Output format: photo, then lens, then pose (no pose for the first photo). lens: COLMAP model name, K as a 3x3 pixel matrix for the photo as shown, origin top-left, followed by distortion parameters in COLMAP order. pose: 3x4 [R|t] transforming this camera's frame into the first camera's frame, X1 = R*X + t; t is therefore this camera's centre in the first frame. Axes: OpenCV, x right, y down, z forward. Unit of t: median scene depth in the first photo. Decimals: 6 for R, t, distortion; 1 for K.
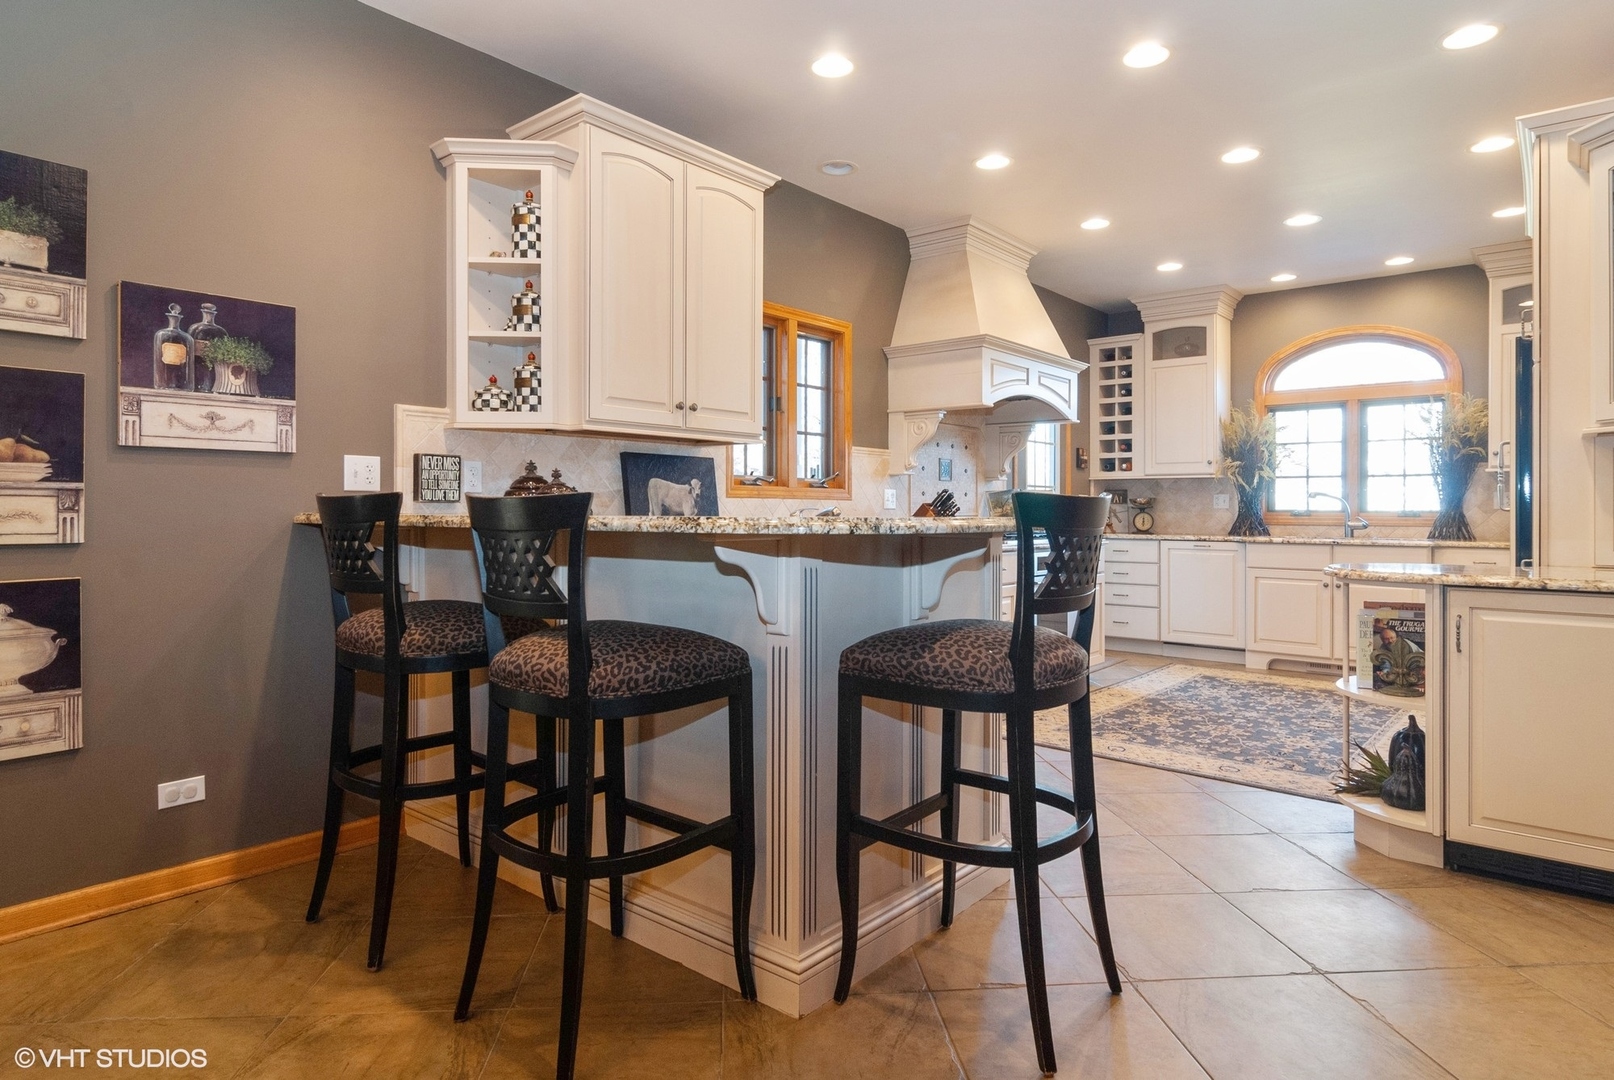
lens RADIAL K [[907.5, 0, 802.3], [0, 907.5, 518.6], [0, 0, 1]] dist [-0.002176, -0.000496]
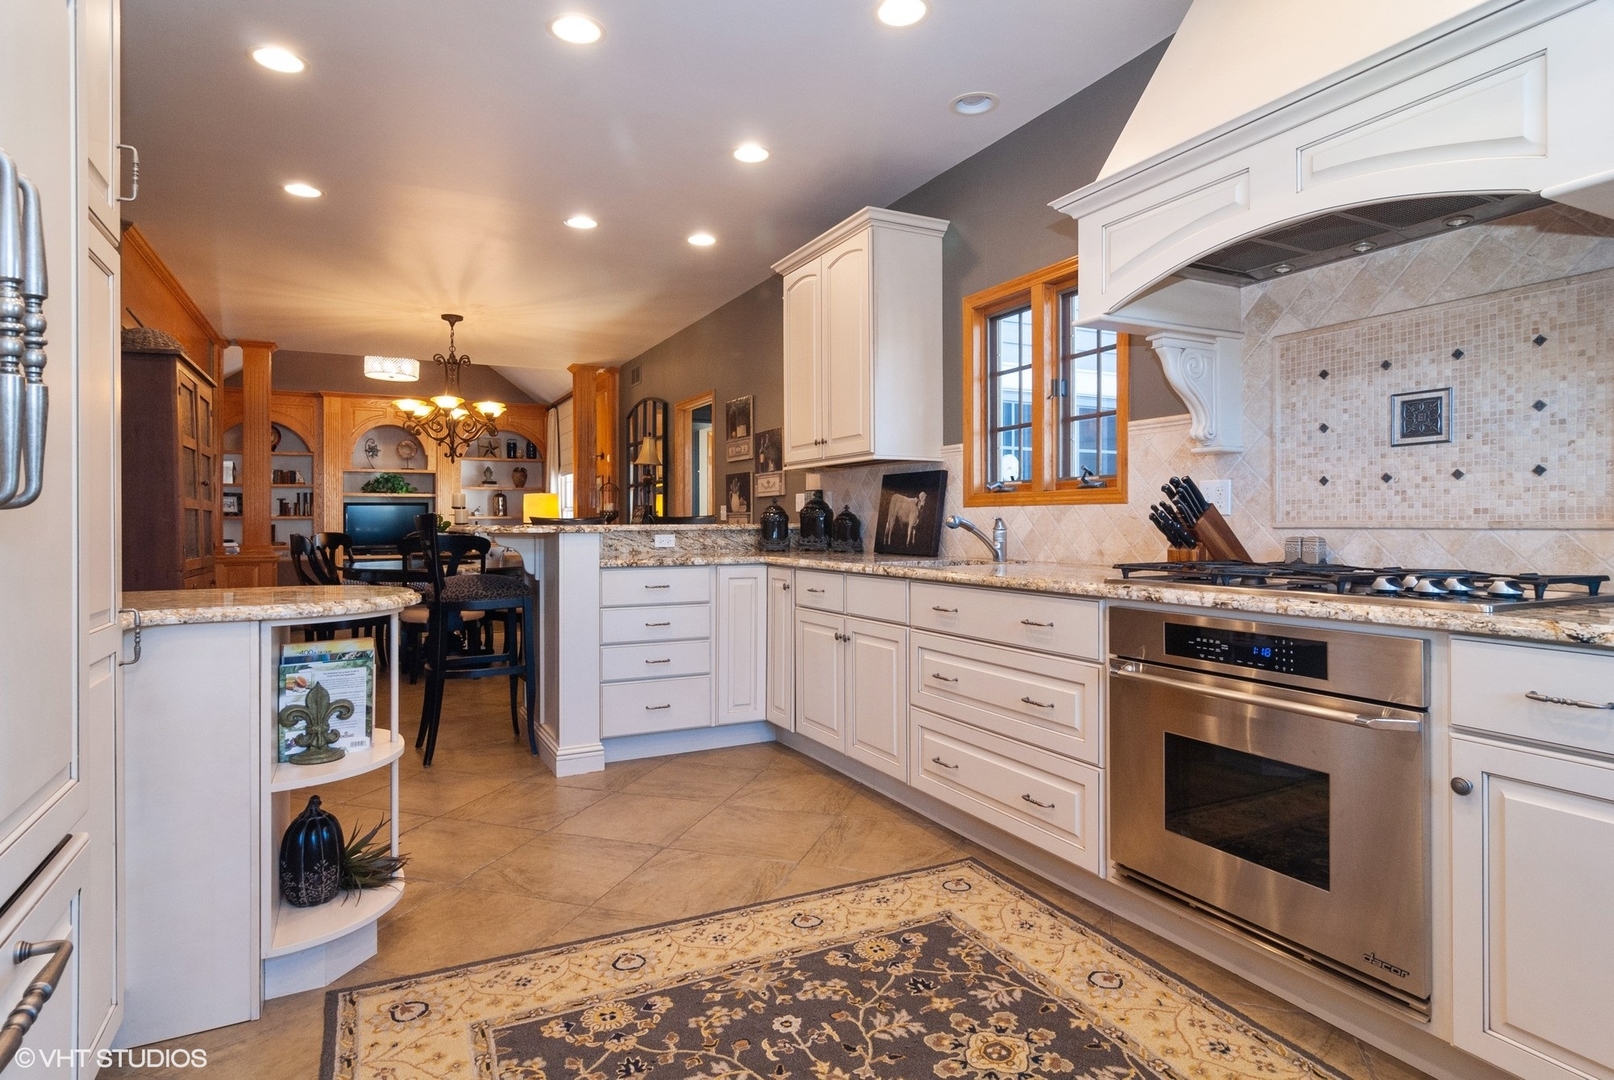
lens RADIAL K [[878.9, 0, 789.3], [0, 878.9, 518.2], [0, 0, 1]] dist [0.004601, -0.002826]
pose [[-0.400708, -0.003605, -0.916199, 1.162932], [-0.002475, 0.999993, -0.002852, -0.010649], [0.916203, 0.001125, -0.400714, 1.616786]]
